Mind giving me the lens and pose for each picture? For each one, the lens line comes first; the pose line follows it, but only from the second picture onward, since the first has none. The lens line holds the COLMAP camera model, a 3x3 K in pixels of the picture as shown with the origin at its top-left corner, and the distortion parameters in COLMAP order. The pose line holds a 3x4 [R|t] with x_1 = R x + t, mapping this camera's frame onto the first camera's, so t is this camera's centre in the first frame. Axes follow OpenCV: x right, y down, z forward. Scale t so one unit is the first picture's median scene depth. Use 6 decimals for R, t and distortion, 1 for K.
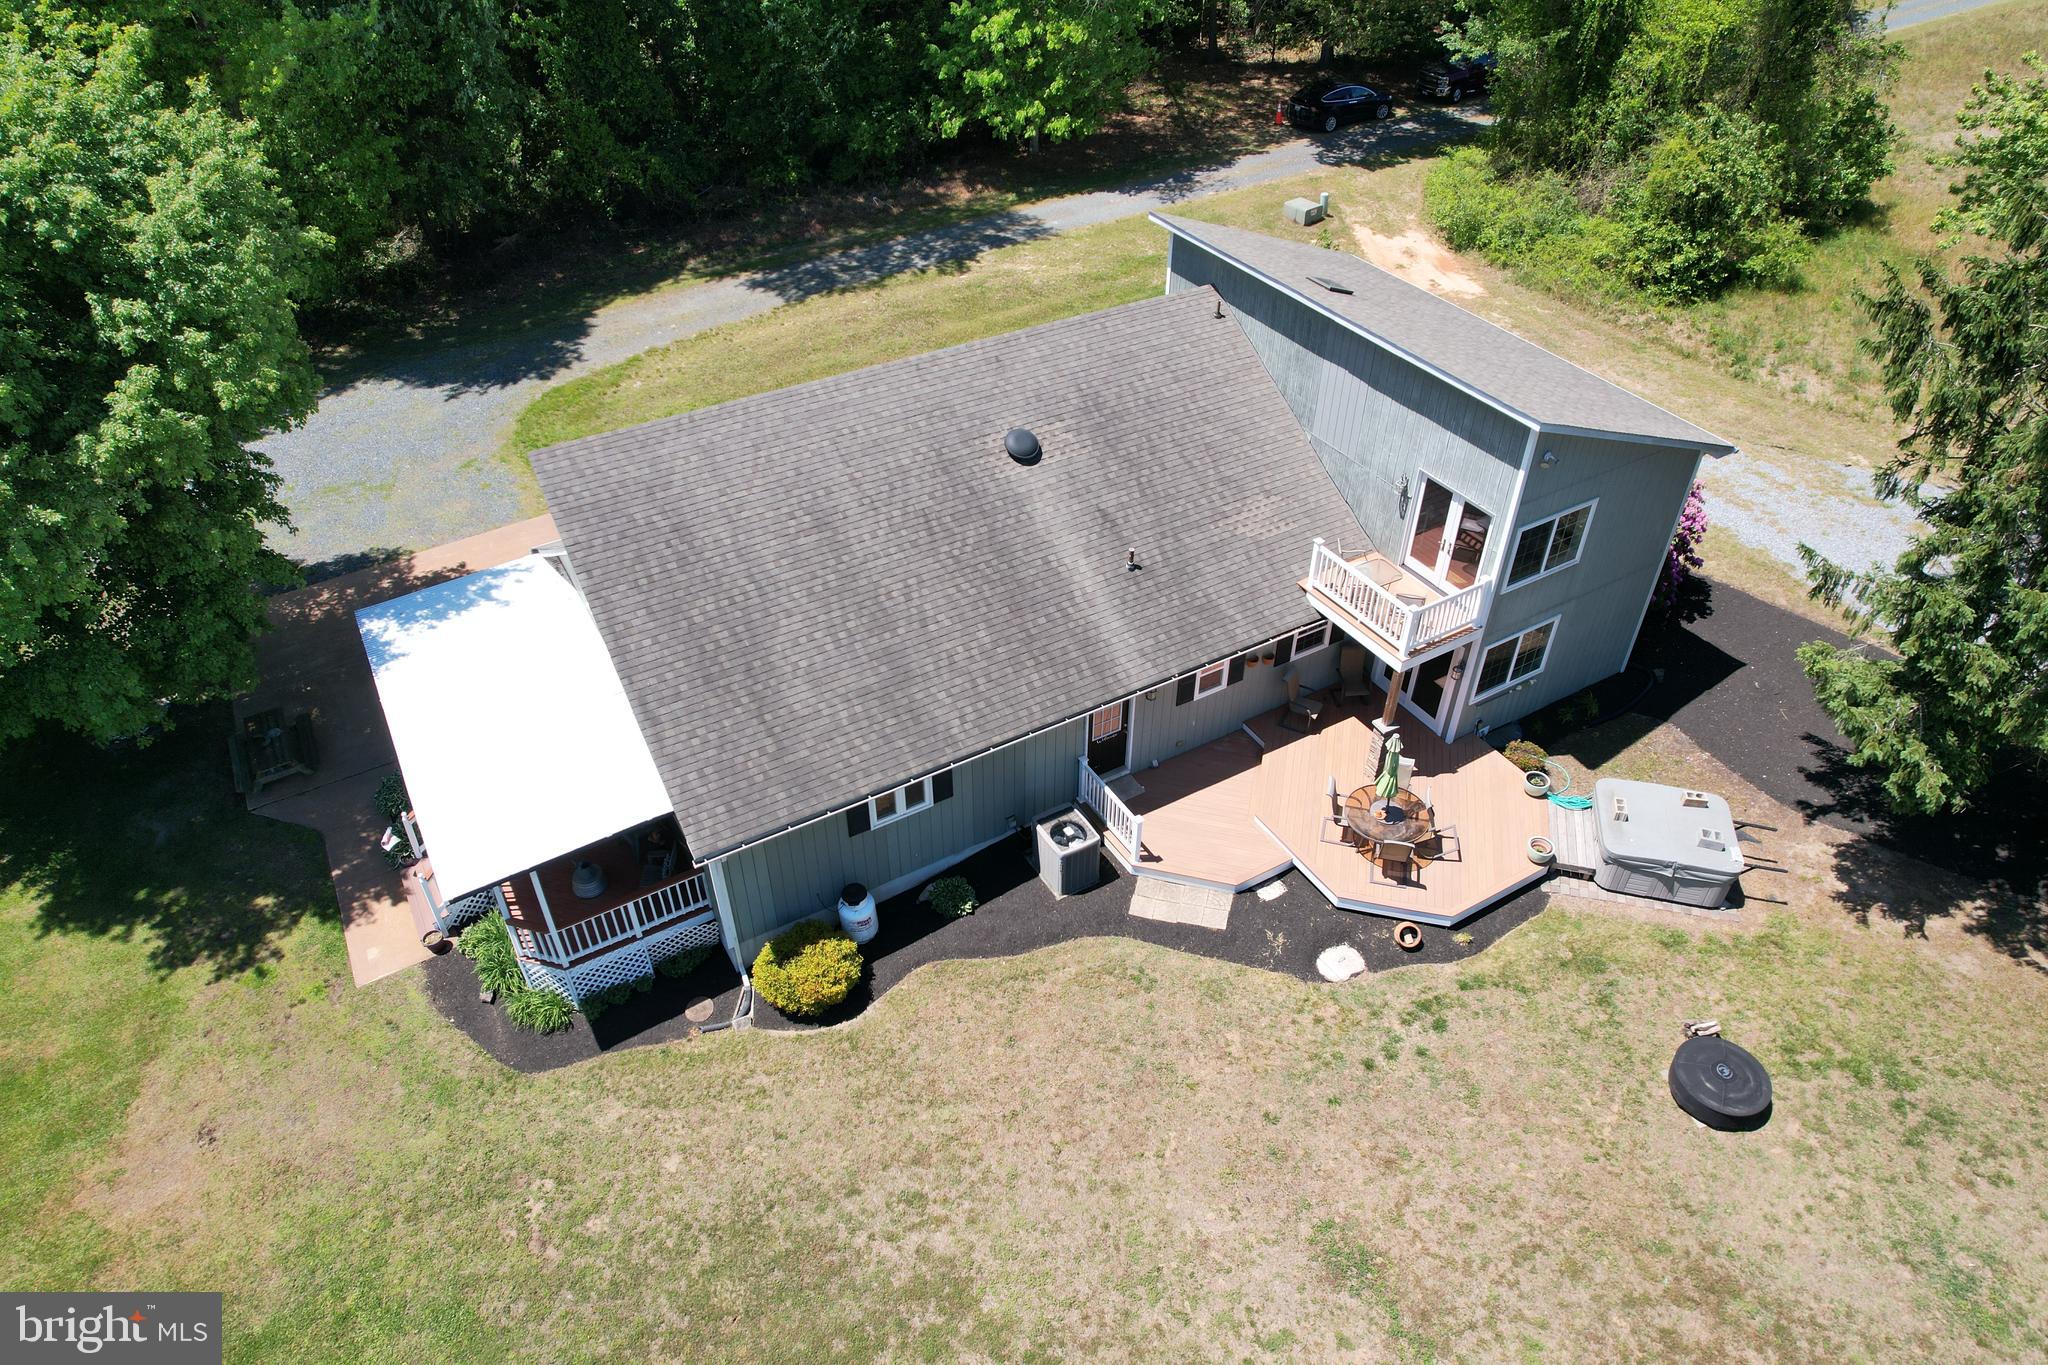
lens RADIAL K [[1317.4, 0, 1020.3], [0, 1317.4, 668.8], [0, 0, 1]] dist [-0.054410, 0.021138]
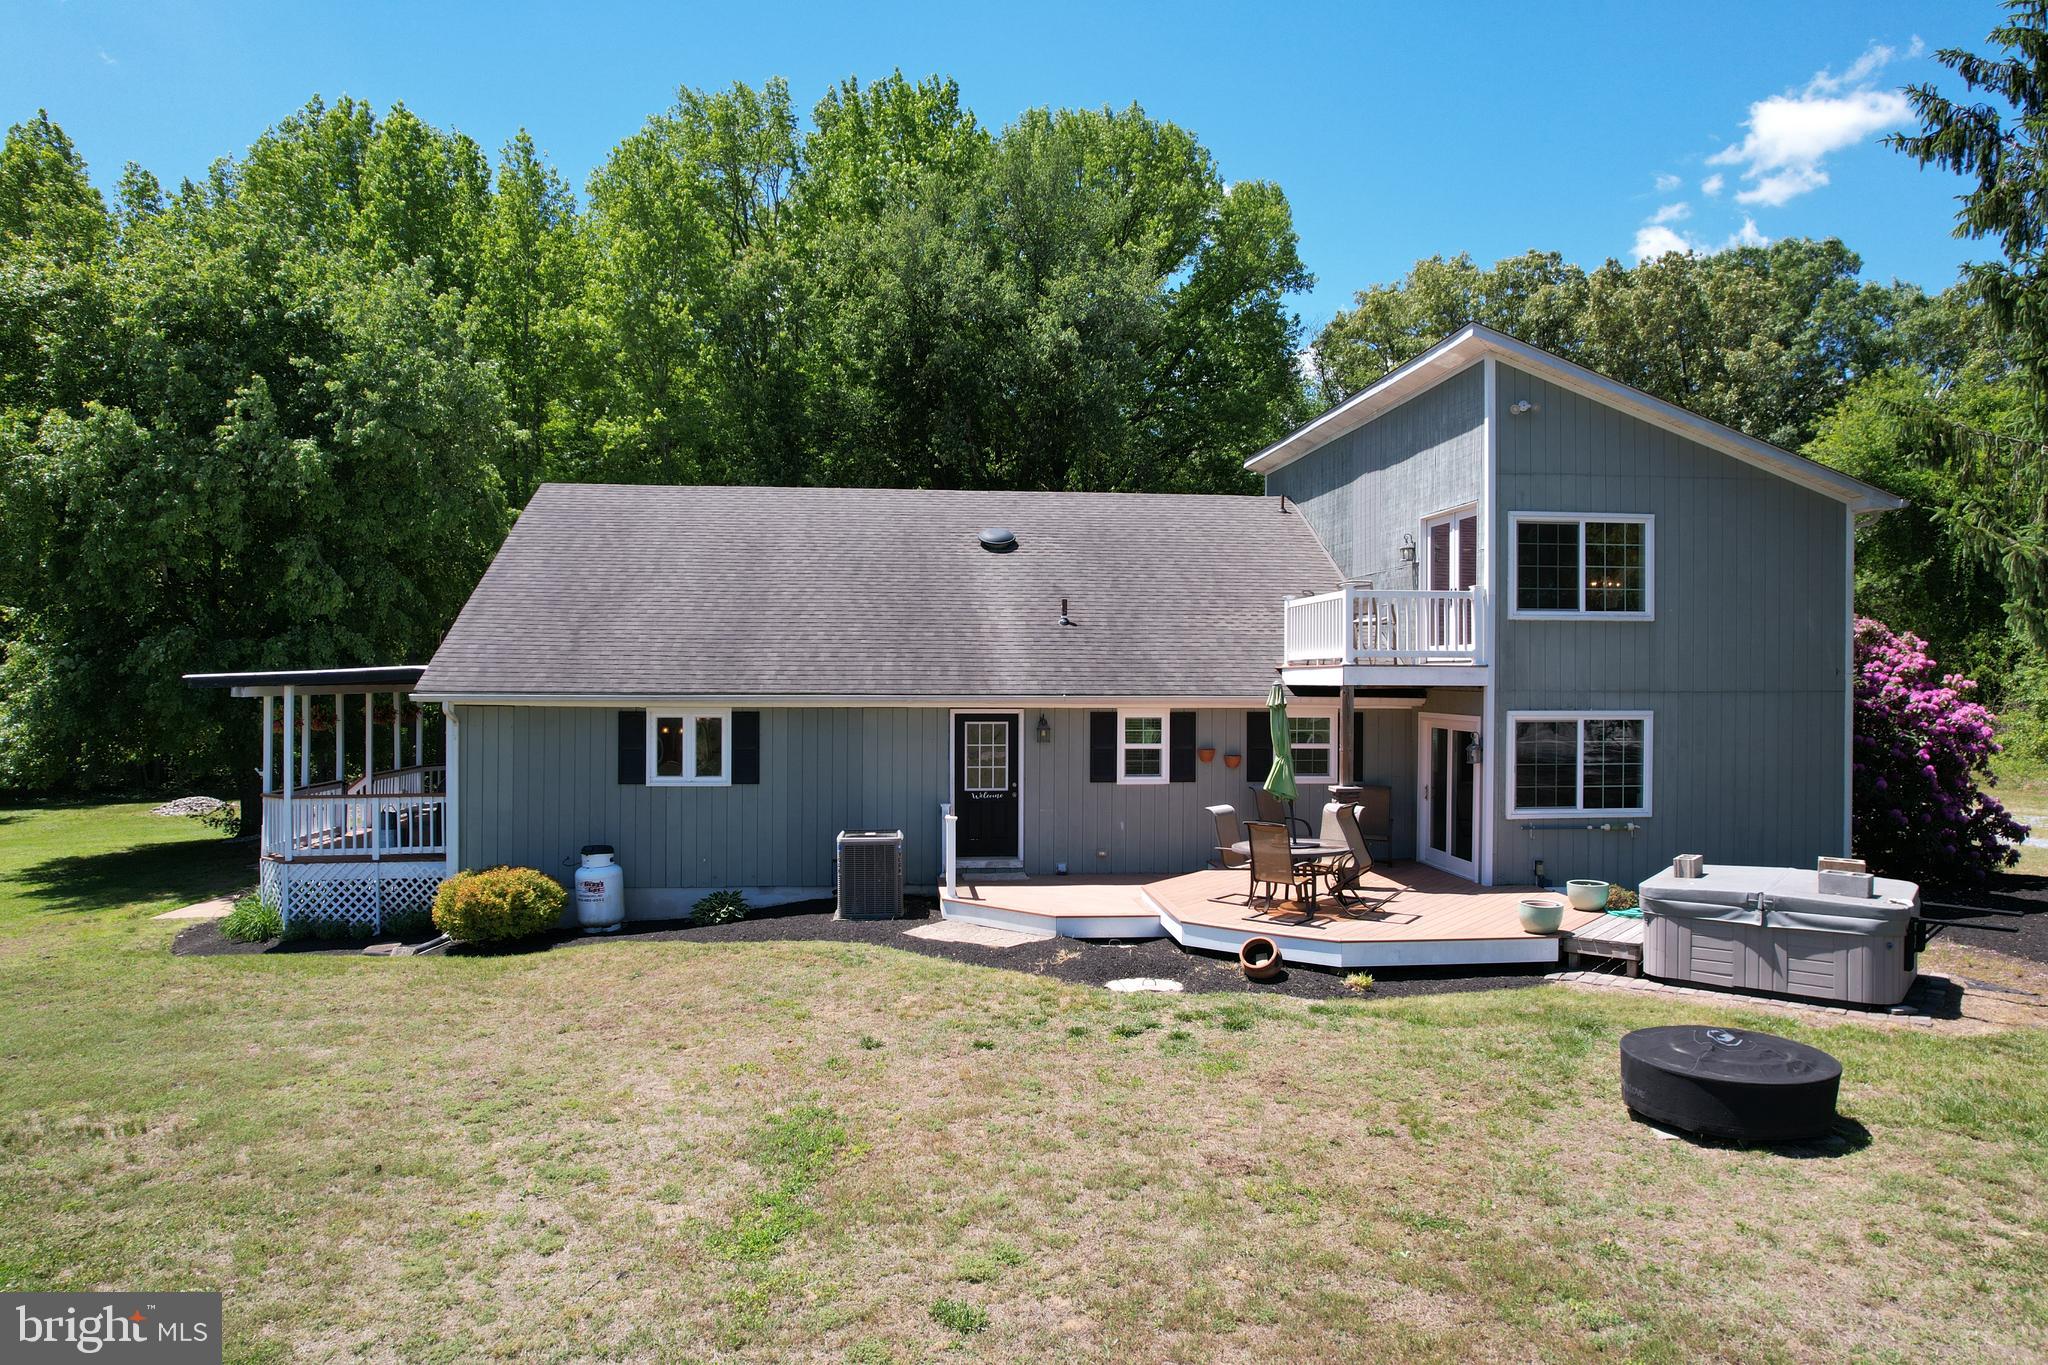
lens RADIAL K [[1317.4, 0, 1019.7], [0, 1317.4, 671.4], [0, 0, 1]] dist [-0.054410, 0.021138]
pose [[0.908429, 0.004590, -0.418013, 0.431970], [-0.267463, 0.774873, -0.572744, 0.461732], [0.321278, 0.632100, 0.705145, 0.430920]]
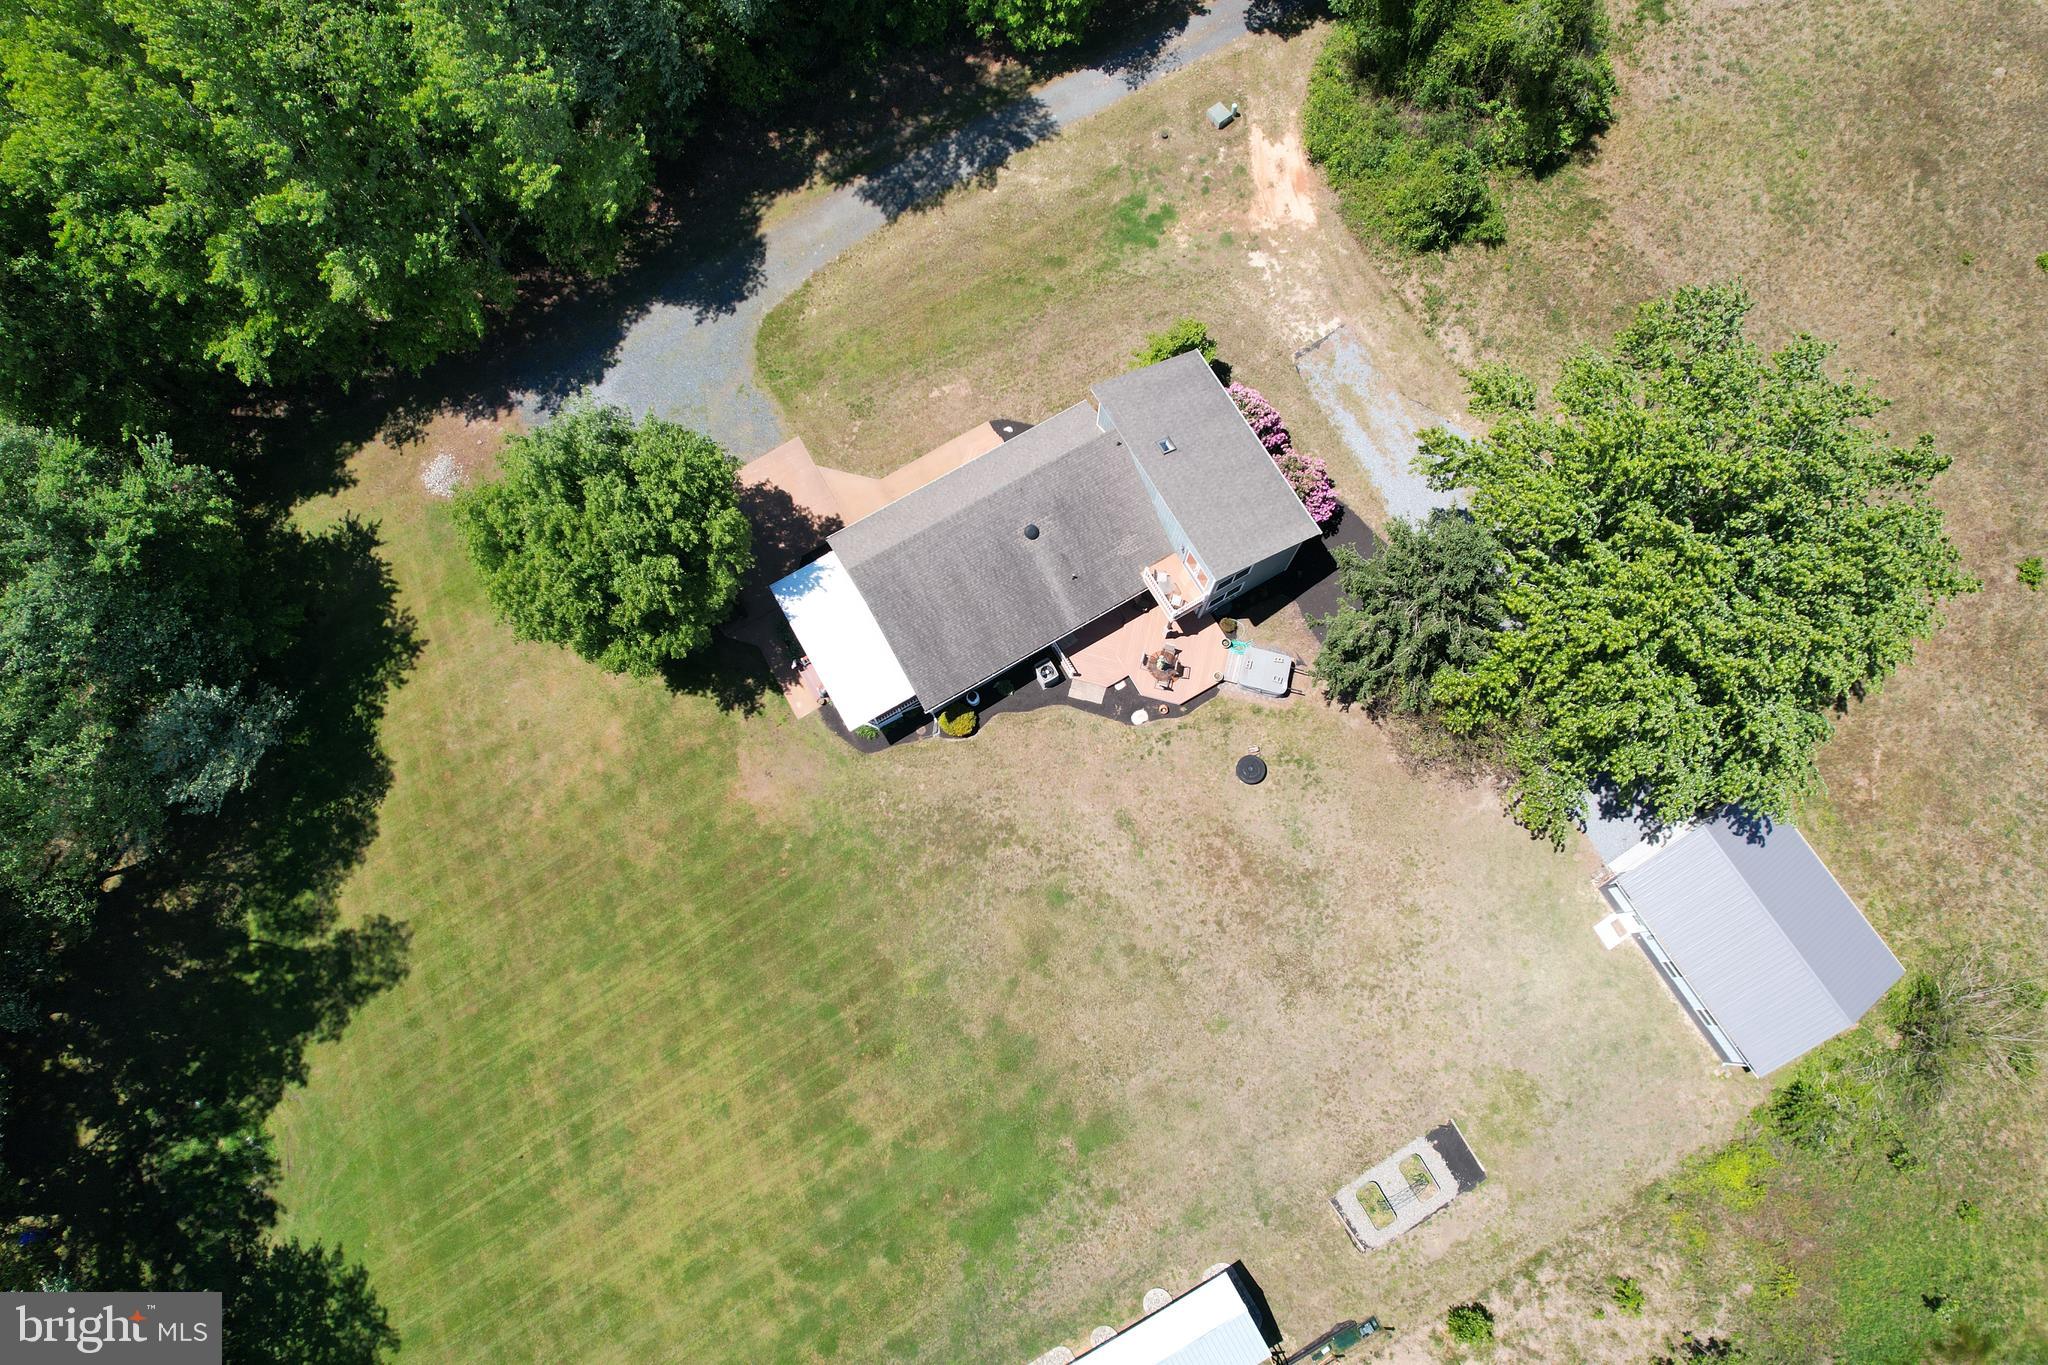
lens RADIAL K [[1317.4, 0, 1026.1], [0, 1317.4, 680.5], [0, 0, 1]] dist [-0.054410, 0.021138]
pose [[0.999992, 0.004100, -0.000206, -0.007739], [-0.003150, 0.798567, 0.601898, -1.540036], [0.002632, -0.601892, 0.798573, -1.240284]]
